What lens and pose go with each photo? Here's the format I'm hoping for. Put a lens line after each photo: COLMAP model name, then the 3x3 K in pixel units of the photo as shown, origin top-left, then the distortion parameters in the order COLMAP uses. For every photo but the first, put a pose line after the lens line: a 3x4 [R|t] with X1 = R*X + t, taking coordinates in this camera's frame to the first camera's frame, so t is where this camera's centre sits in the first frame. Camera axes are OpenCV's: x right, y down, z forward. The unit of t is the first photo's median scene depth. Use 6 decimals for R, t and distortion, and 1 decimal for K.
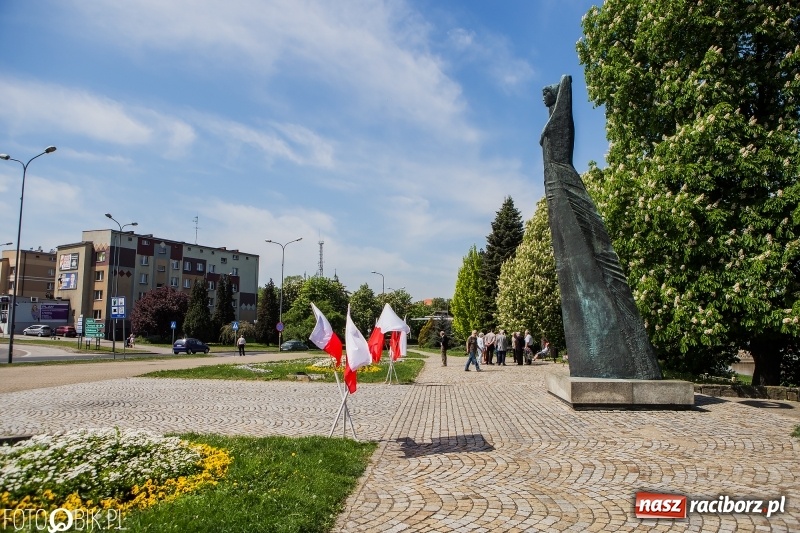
lens RADIAL K [[550.5, 0, 406.1], [0, 550.5, 265.5], [0, 0, 1]] dist [-0.090894, 0.069884]
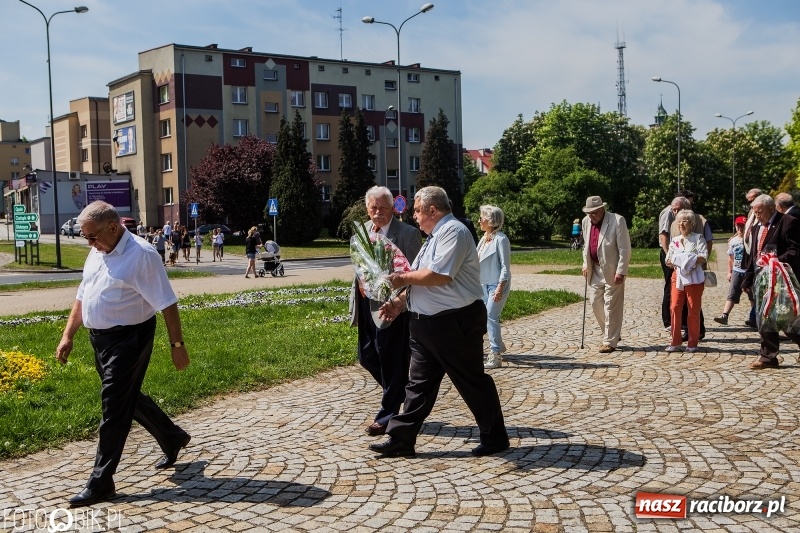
lens RADIAL K [[882.8, 0, 405.6], [0, 882.8, 262.9], [0, 0, 1]] dist [-0.018756, 0.000000]
pose [[0.896086, -0.001549, -0.443877, 0.075818], [0.080388, 0.984024, 0.158852, 0.031362], [0.436540, -0.178027, 0.881895, 0.254372]]
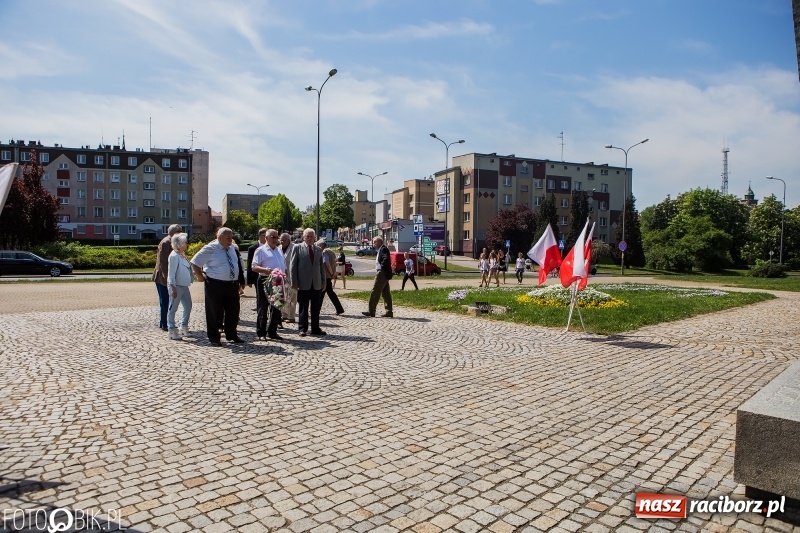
lens RADIAL K [[550.5, 0, 401.4], [0, 550.5, 262.3], [0, 0, 1]] dist [-0.090894, 0.069884]
pose [[0.746022, 0.029422, -0.665271, 0.053444], [0.061315, 0.991745, 0.112618, 0.014281], [0.663092, -0.124806, 0.738060, 0.104224]]
